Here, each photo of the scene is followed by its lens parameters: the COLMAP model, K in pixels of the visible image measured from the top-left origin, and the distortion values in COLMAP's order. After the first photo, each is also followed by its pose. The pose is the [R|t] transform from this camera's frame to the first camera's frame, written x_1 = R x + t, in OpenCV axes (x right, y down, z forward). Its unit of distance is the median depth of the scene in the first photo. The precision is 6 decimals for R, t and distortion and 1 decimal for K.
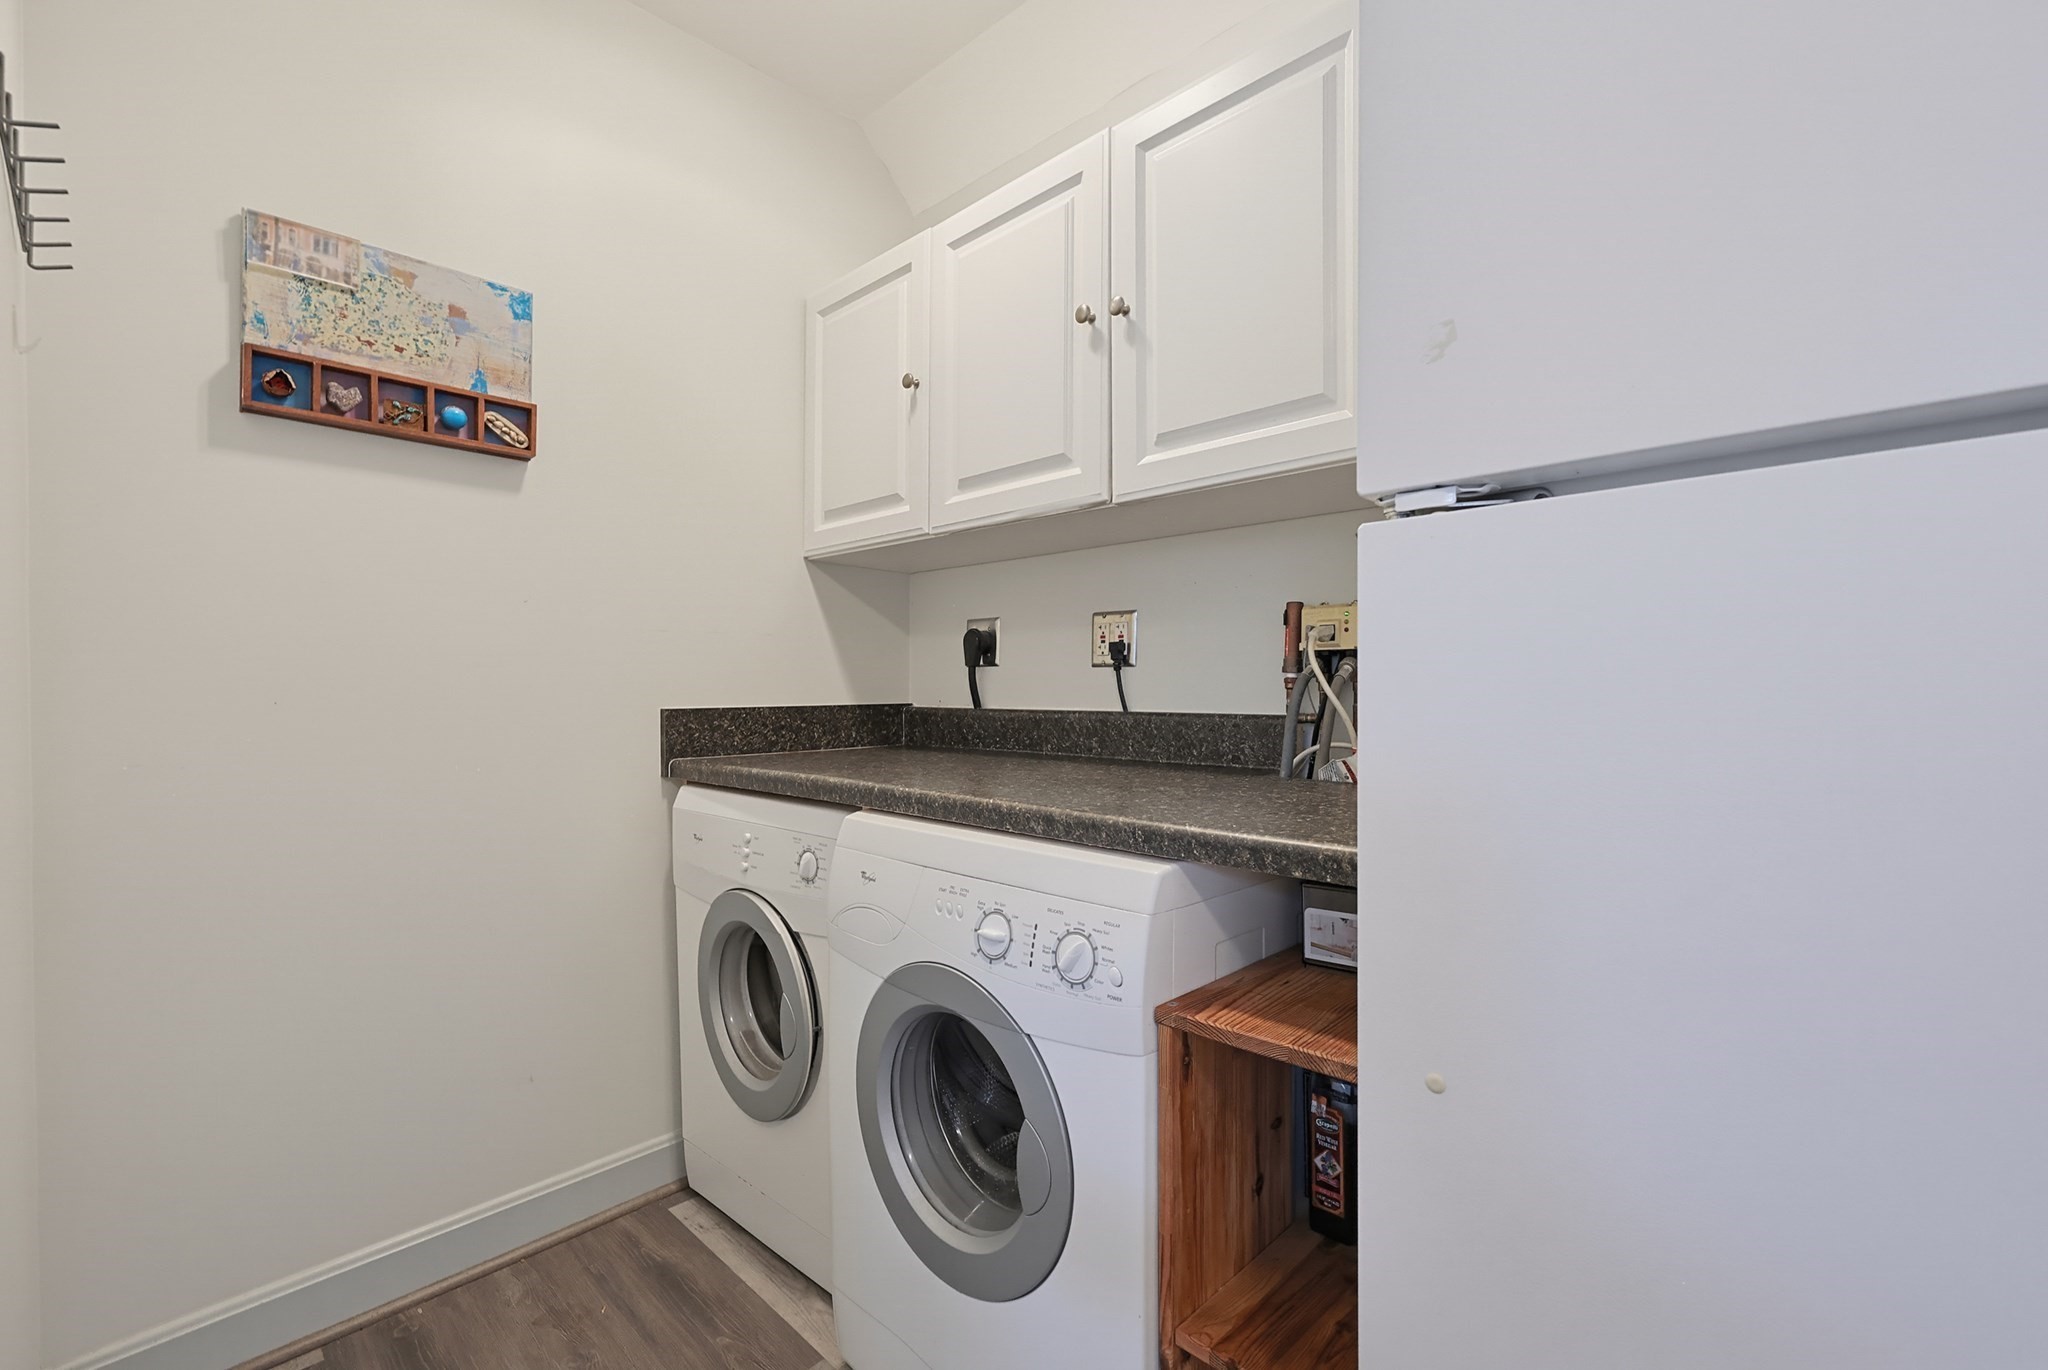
lens RADIAL K [[892.2, 0, 1021.9], [0, 892.2, 691.4], [0, 0, 1]] dist [-0.004423, -0.000503]
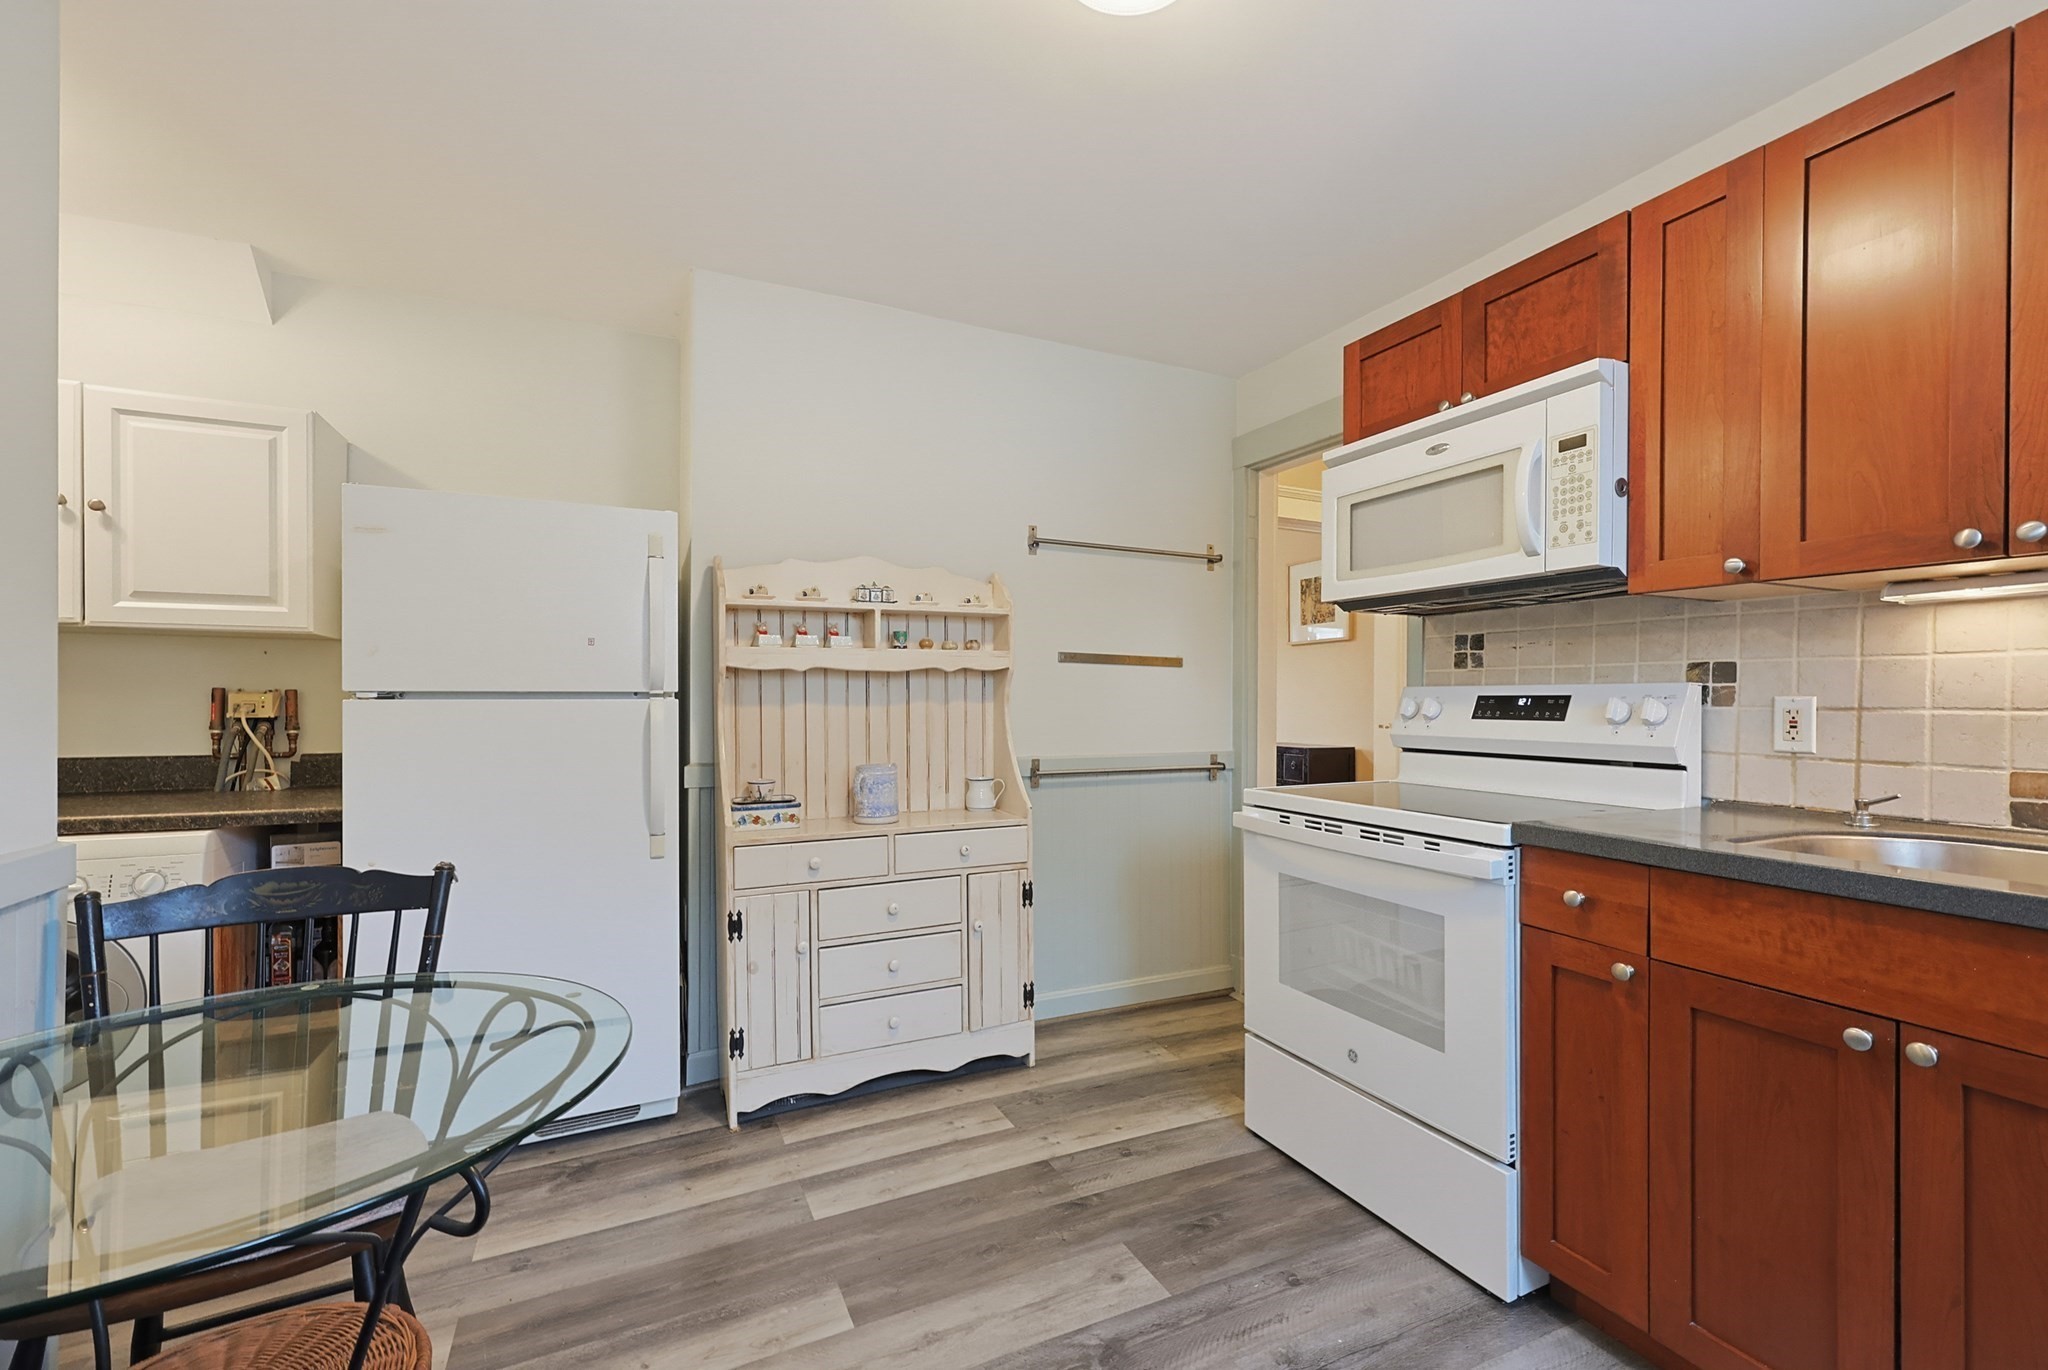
lens RADIAL K [[859.1, 0, 1036.5], [0, 859.1, 698.8], [0, 0, 1]] dist [0.002515, 0.000174]
pose [[0.329270, 0.003034, 0.944231, -0.771881], [-0.002698, 0.999994, -0.002272, -0.085437], [-0.944232, -0.001799, 0.329276, -1.063905]]
